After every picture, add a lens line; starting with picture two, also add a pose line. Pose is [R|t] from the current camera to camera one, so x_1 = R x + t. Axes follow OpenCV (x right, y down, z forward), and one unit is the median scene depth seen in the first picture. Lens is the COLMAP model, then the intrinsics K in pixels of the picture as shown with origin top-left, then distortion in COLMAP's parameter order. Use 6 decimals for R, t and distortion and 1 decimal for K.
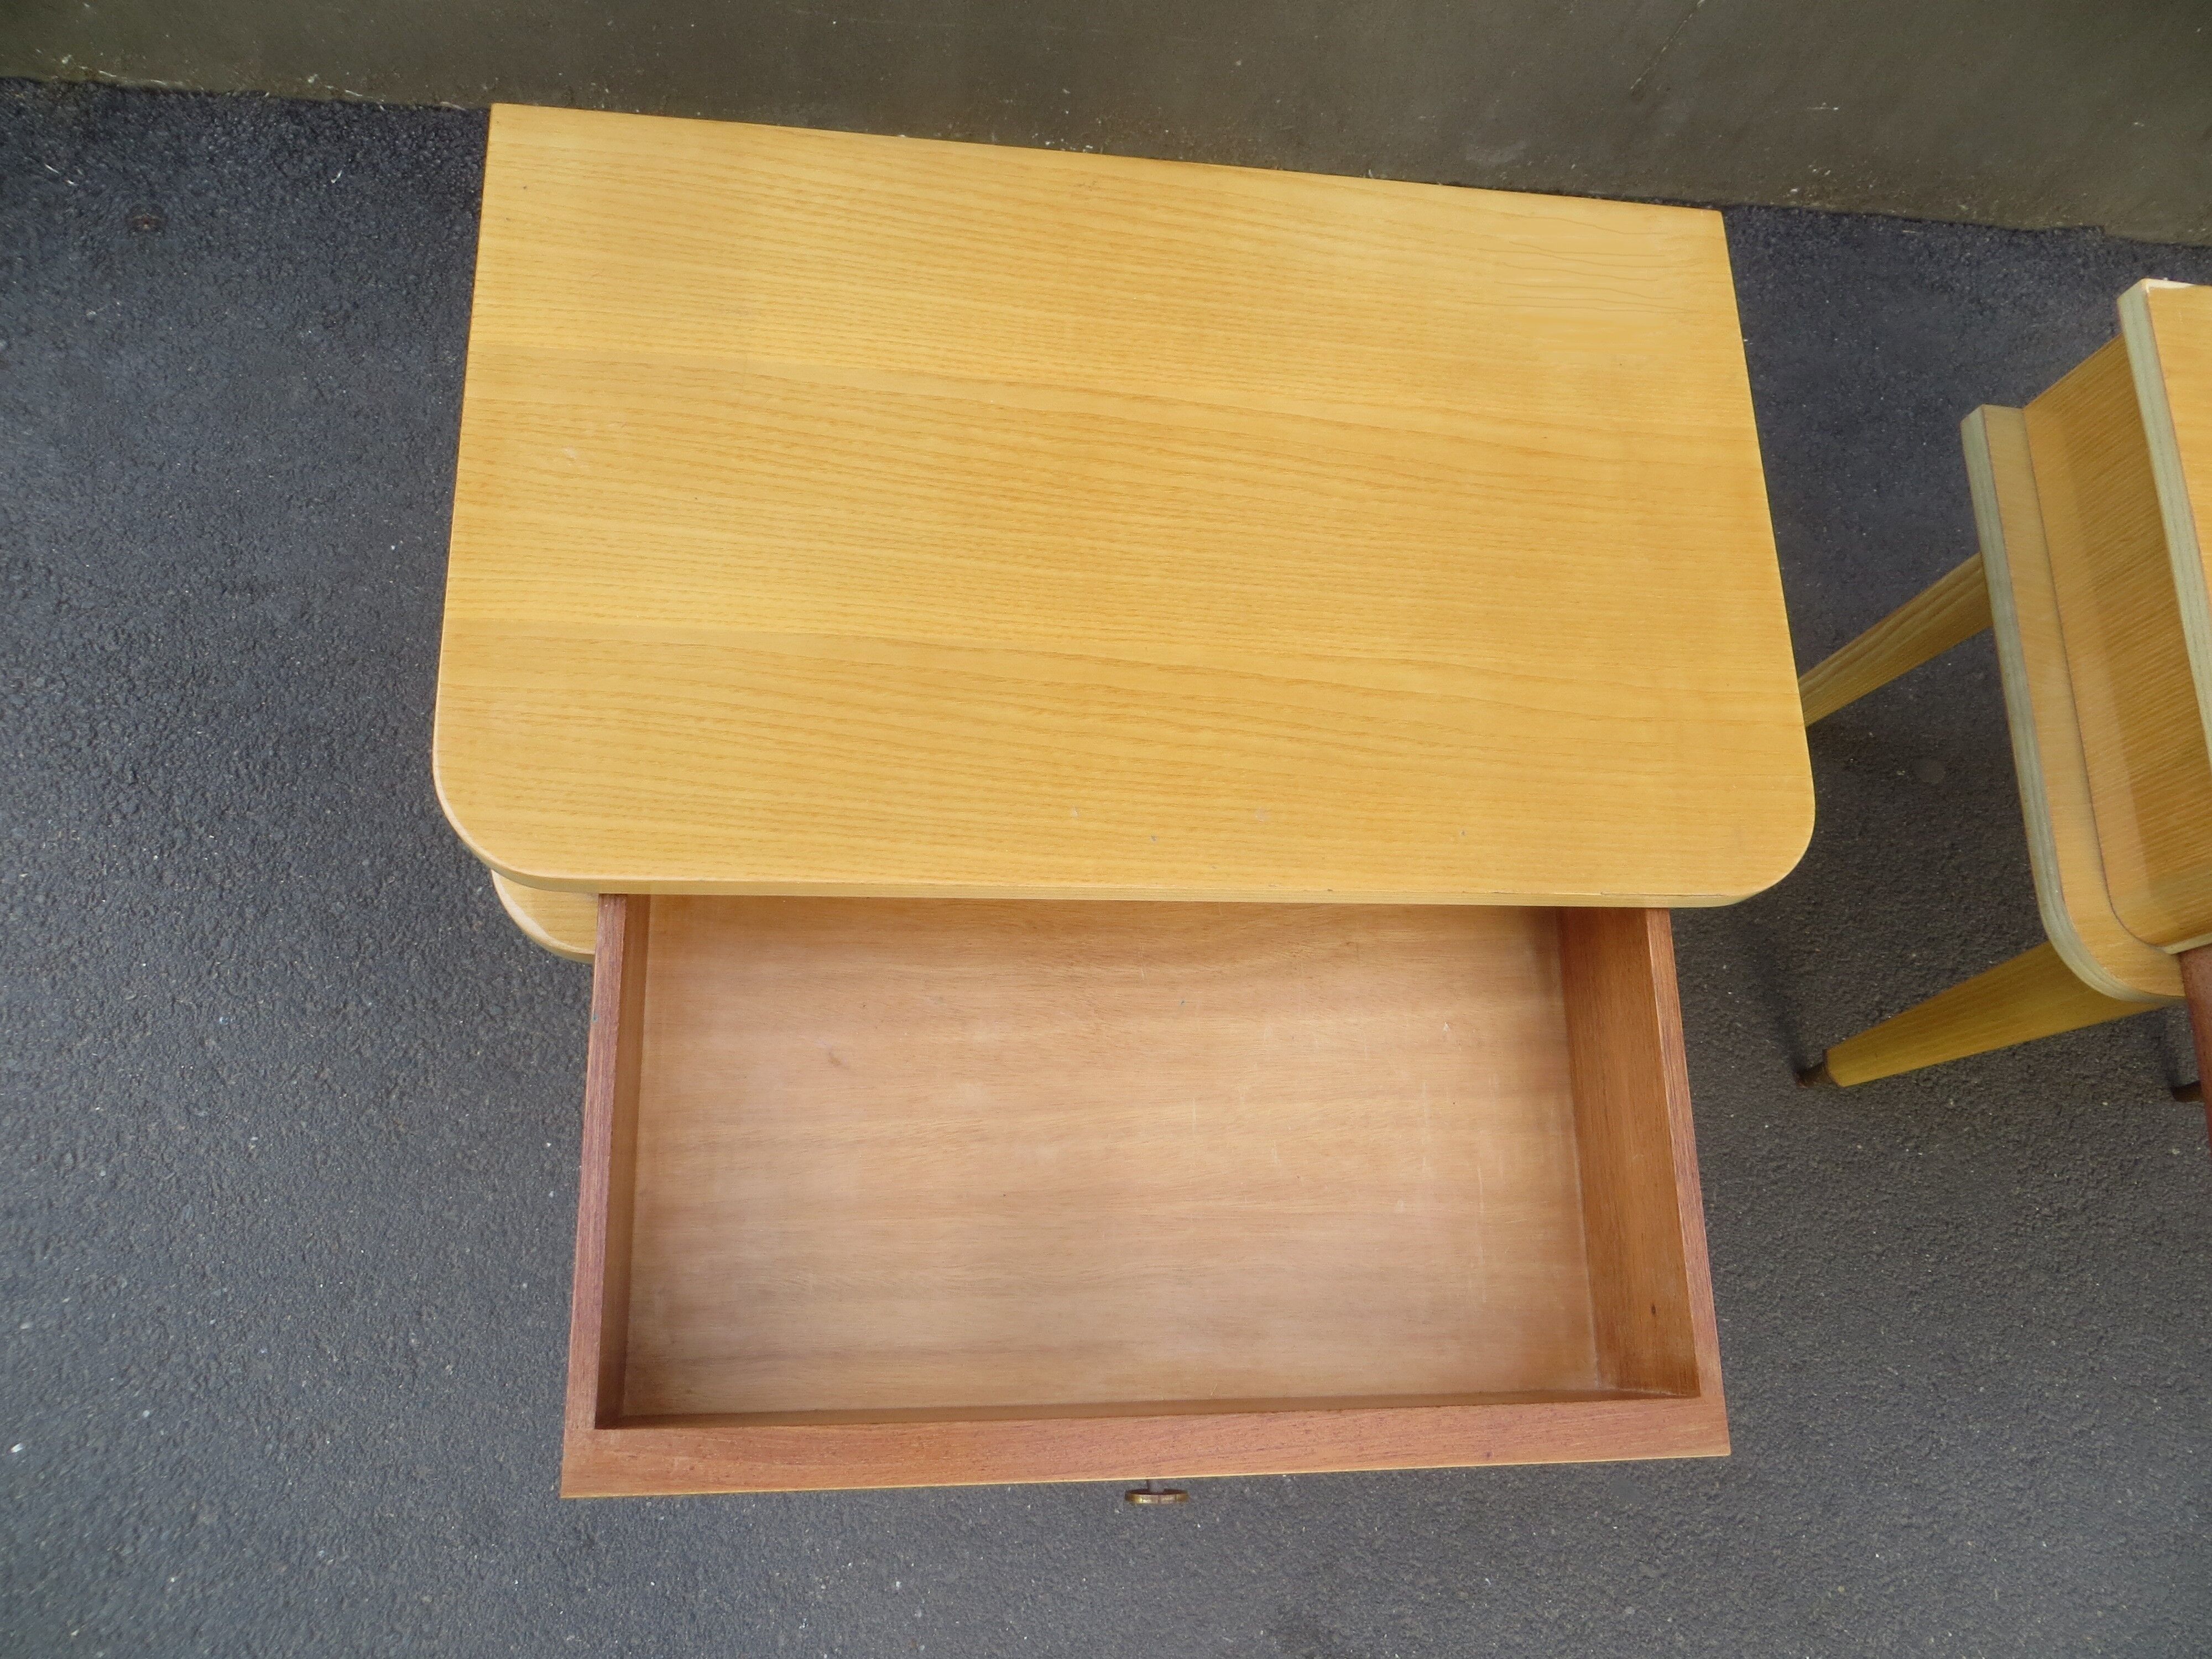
lens RADIAL K [[1661.9, 0, 1092.9], [0, 1661.9, 833.3], [0, 0, 1]] dist [-0.007353, -0.003628]
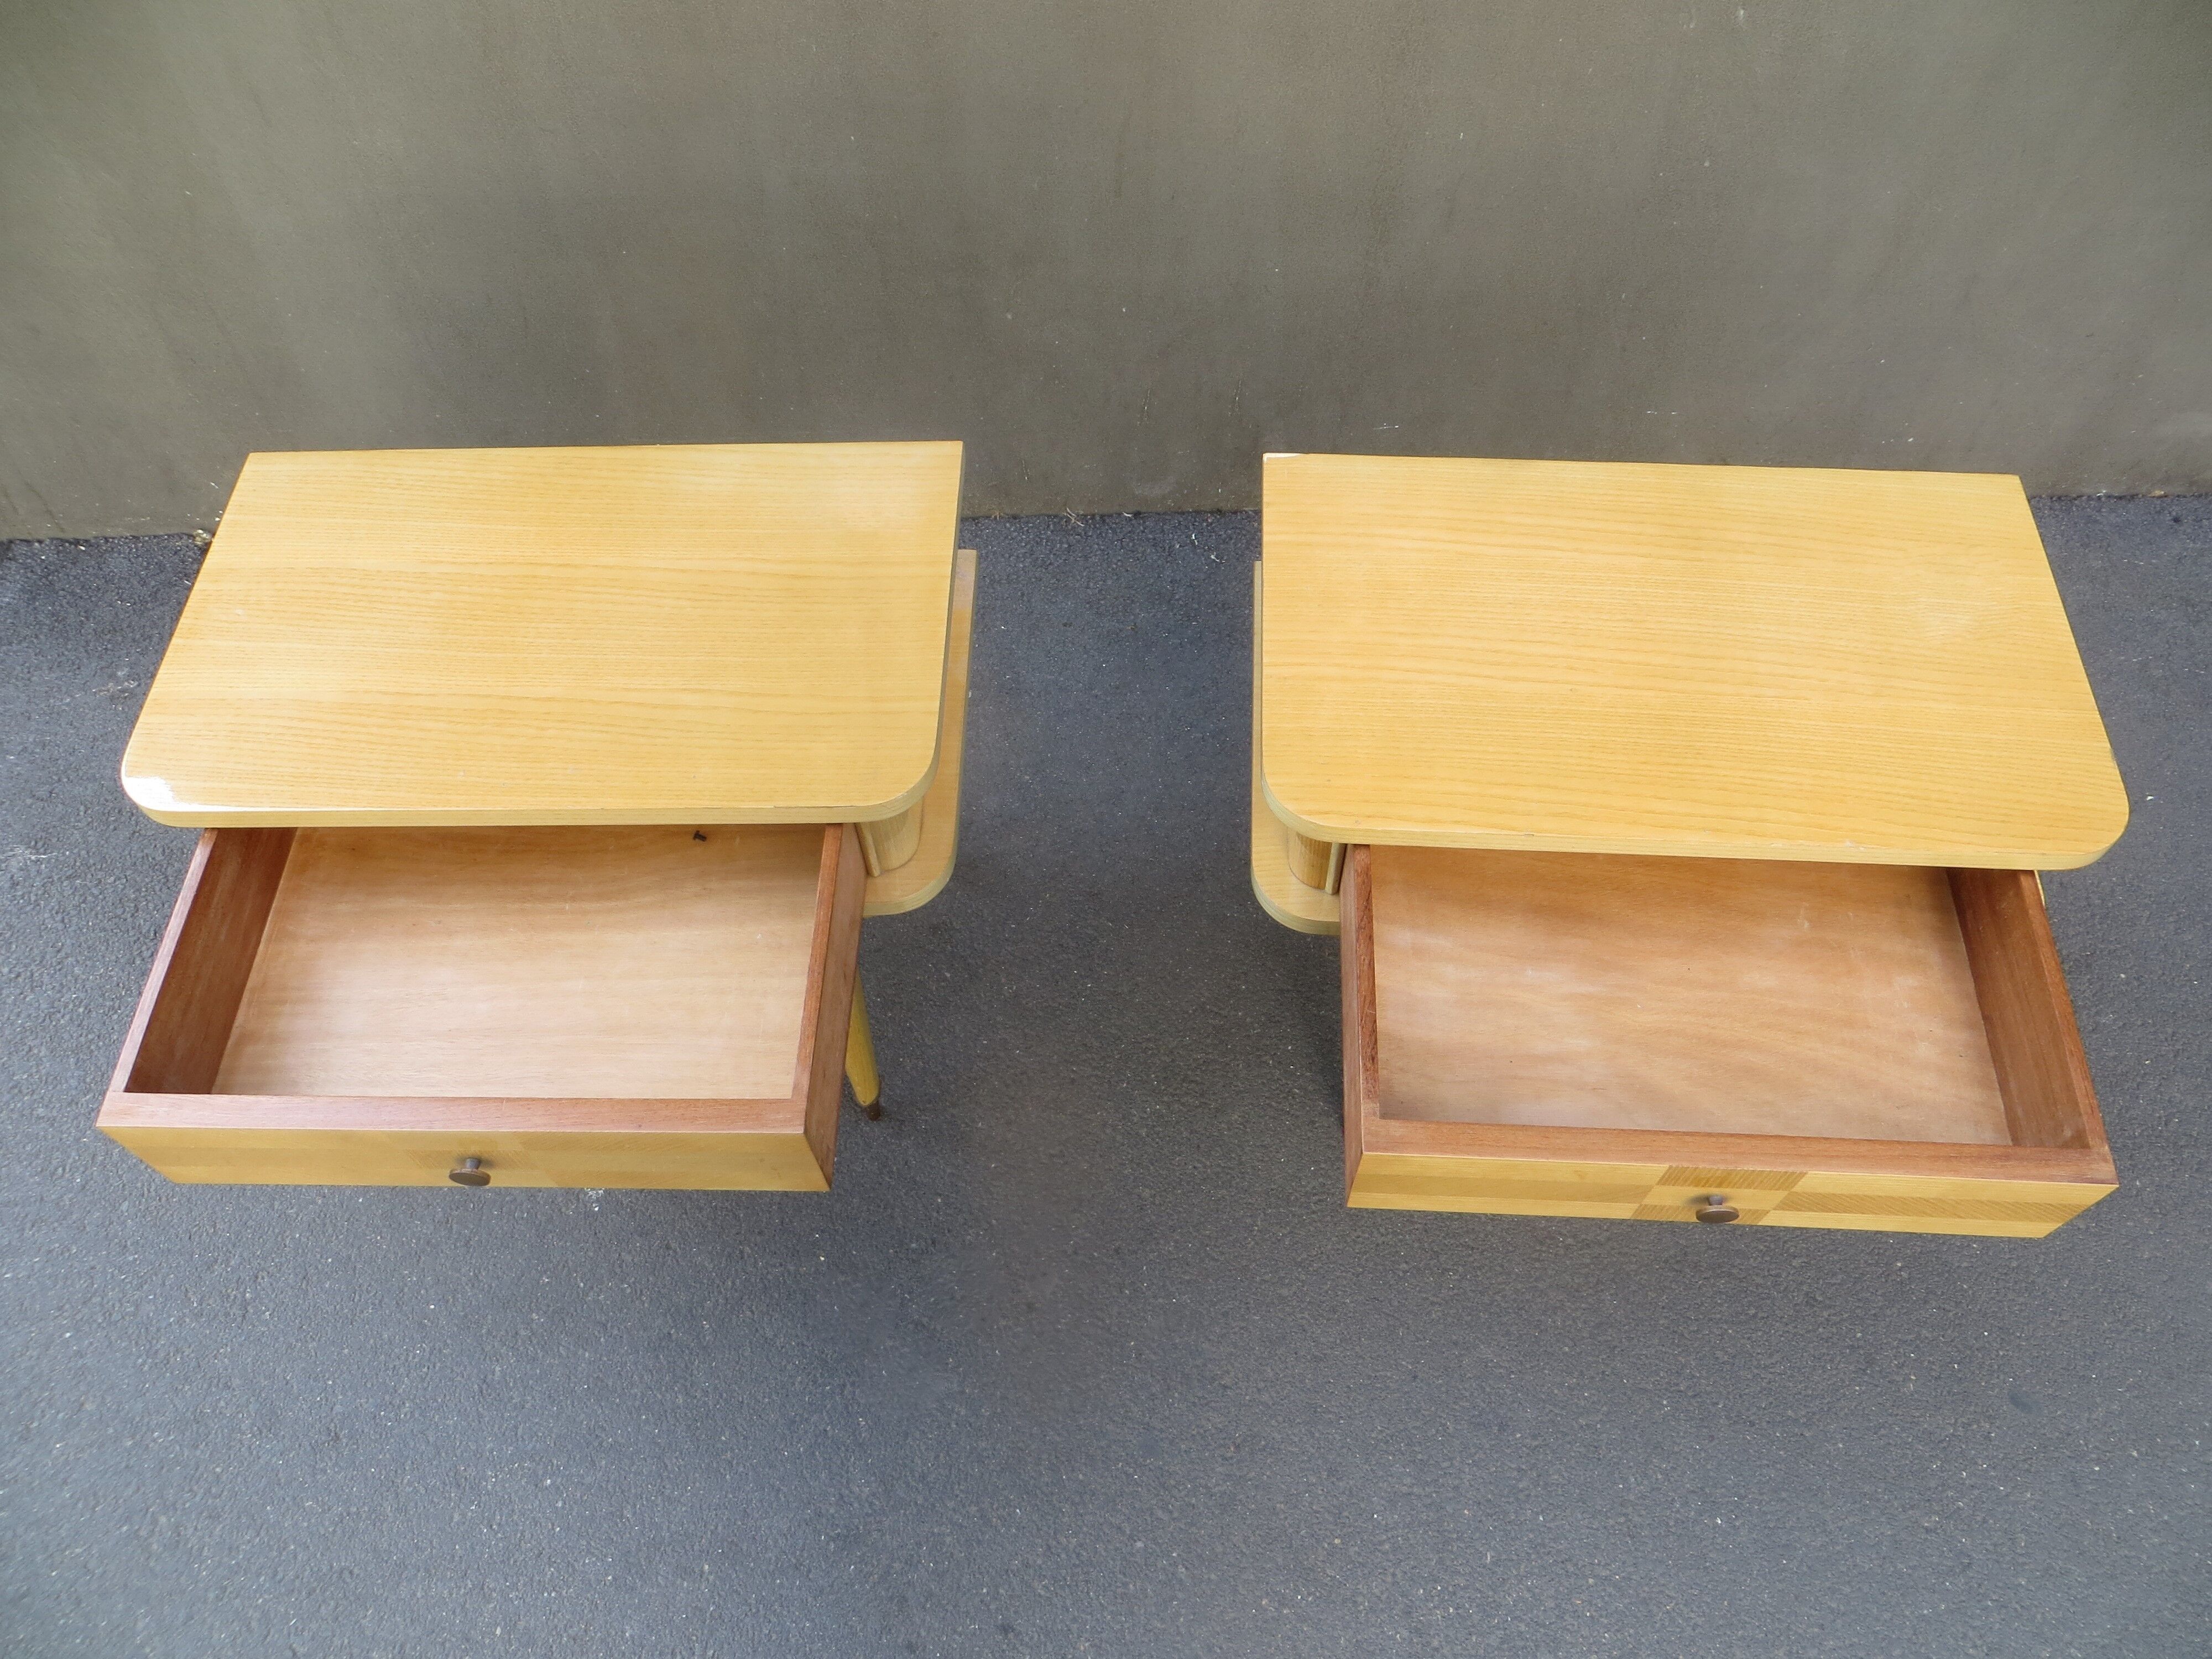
lens RADIAL K [[1661.9, 0, 1087.9], [0, 1661.9, 831.8], [0, 0, 1]] dist [-0.007353, -0.003628]
pose [[0.978856, -0.068890, -0.192600, 0.586320], [0.011904, 0.959170, -0.282579, 0.332849], [0.204204, 0.274312, 0.939710, -0.288630]]
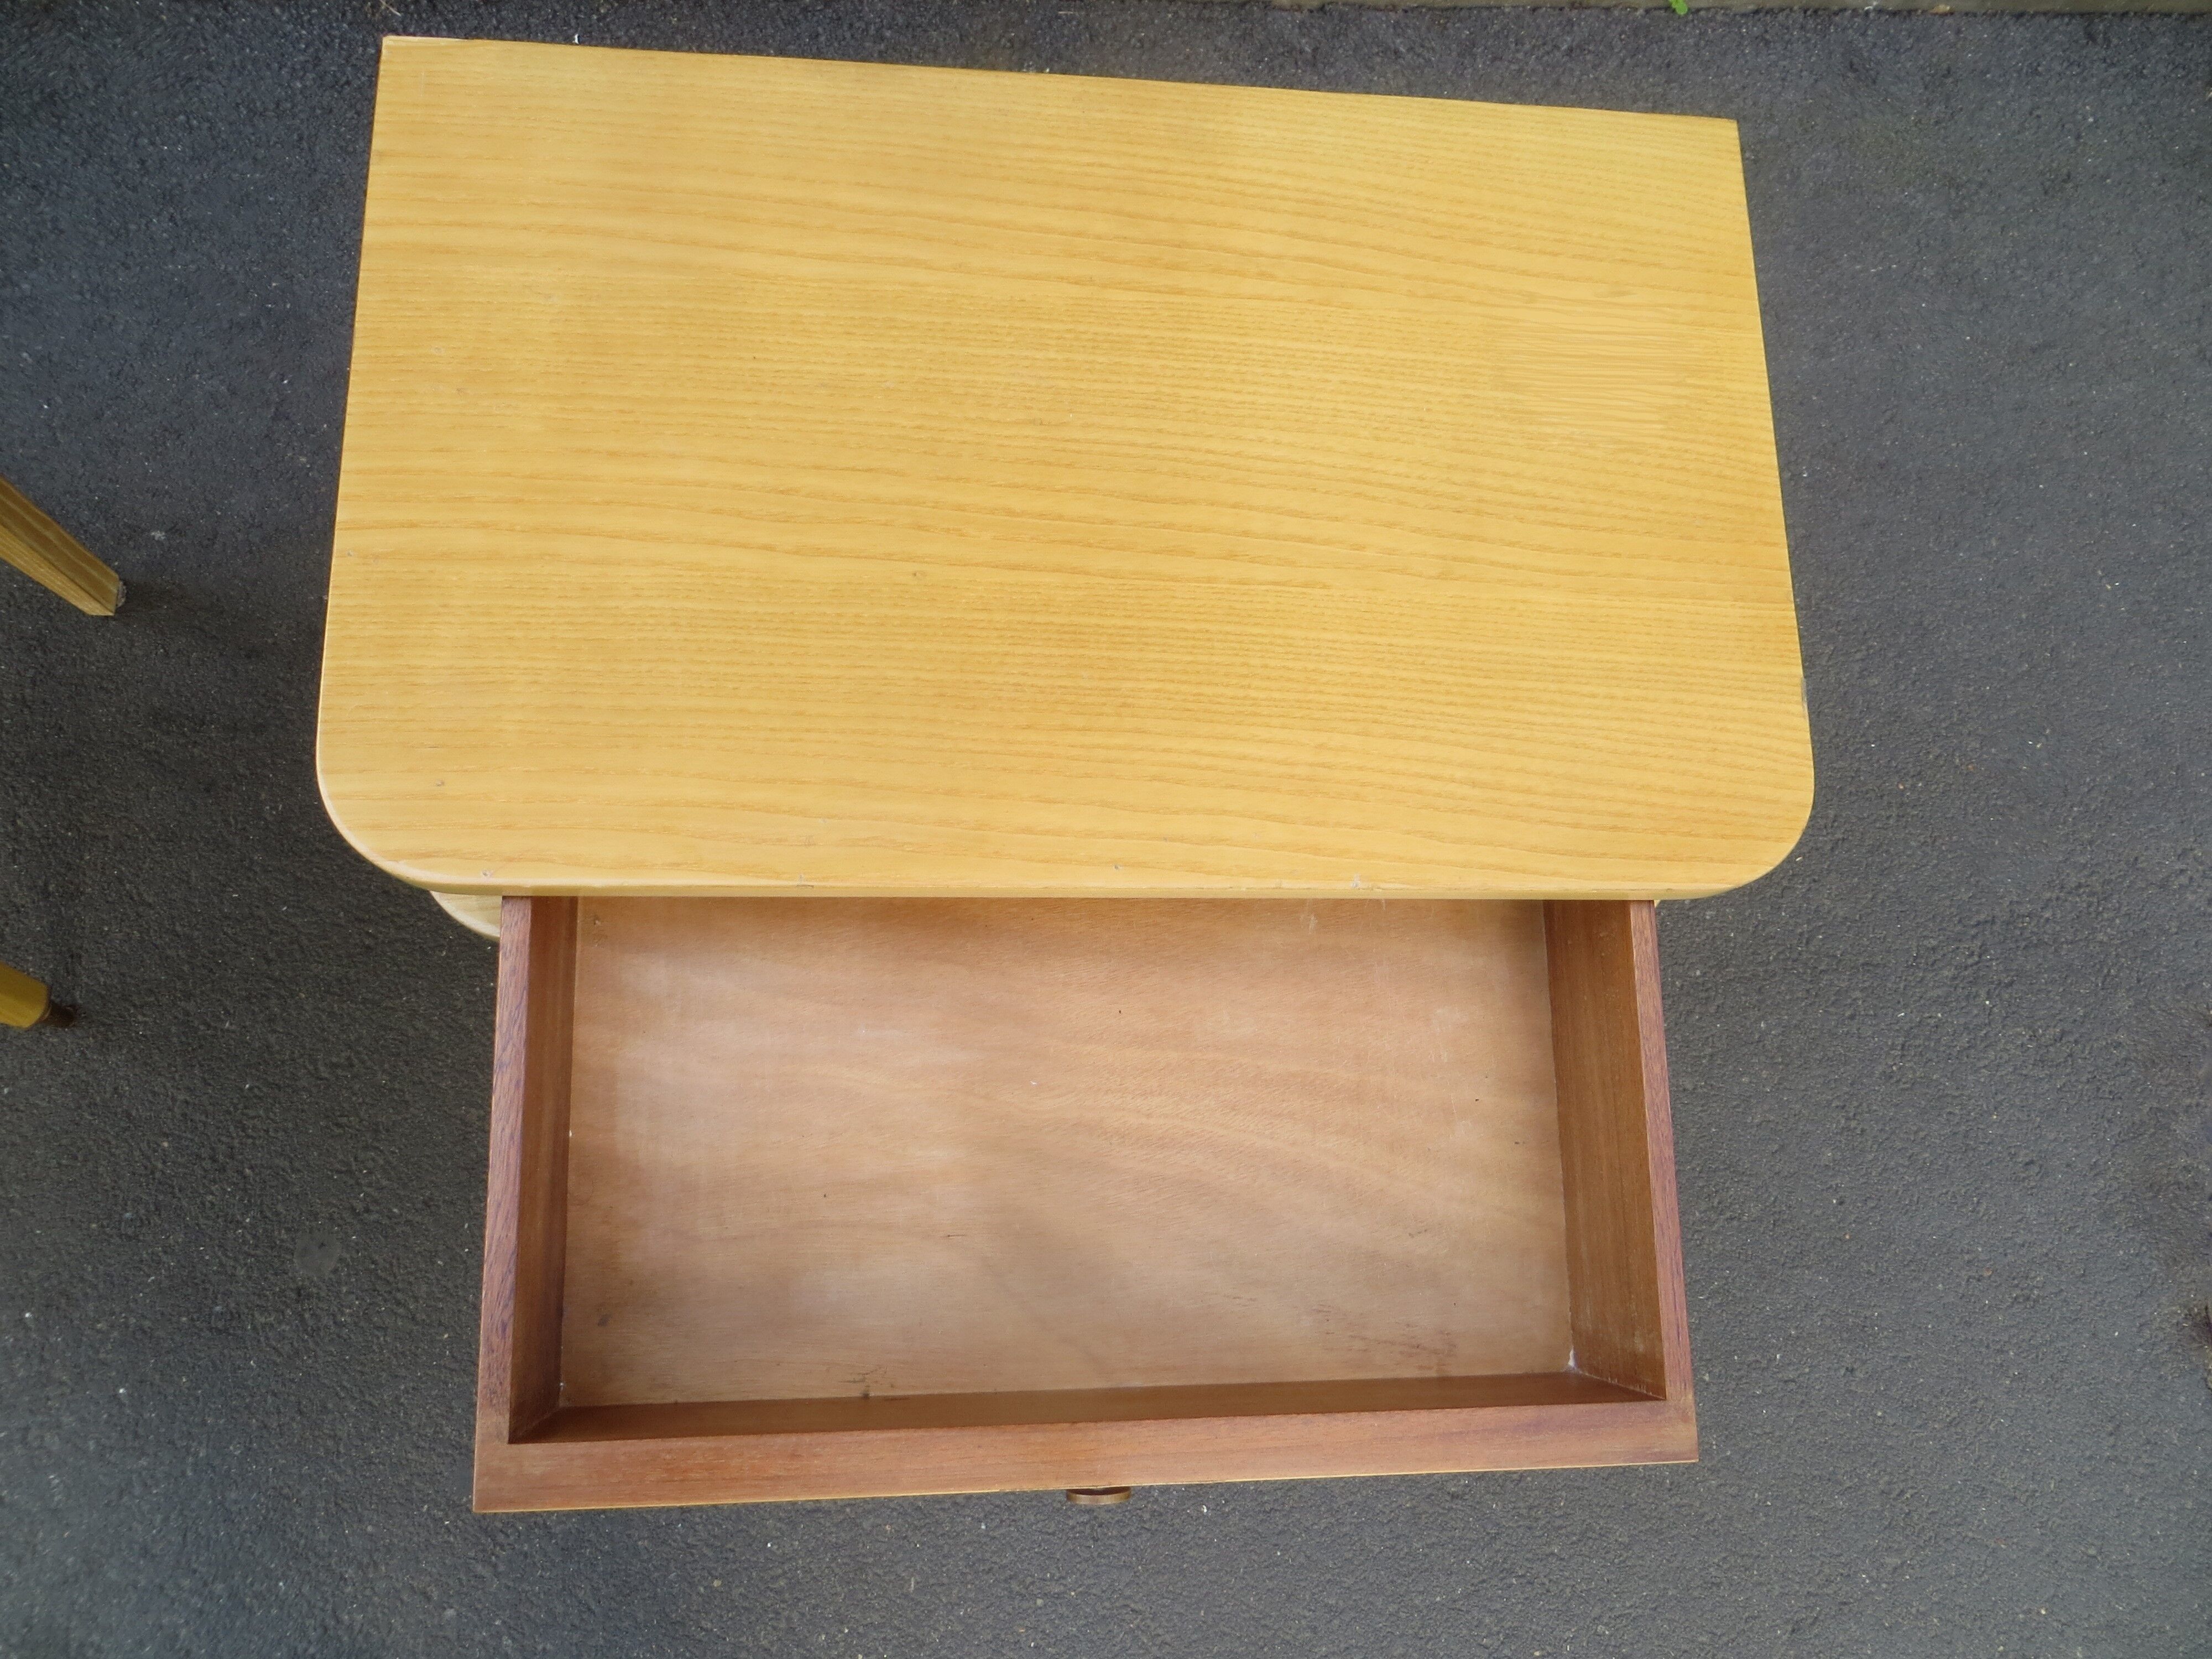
lens RADIAL K [[1661.9, 0, 1089.3], [0, 1661.9, 830.3], [0, 0, 1]] dist [-0.007353, -0.003628]
pose [[0.997516, -0.042928, -0.055853, 0.782253], [0.046945, 0.996247, 0.072714, -0.003266], [0.052522, -0.075155, 0.995788, 0.165163]]
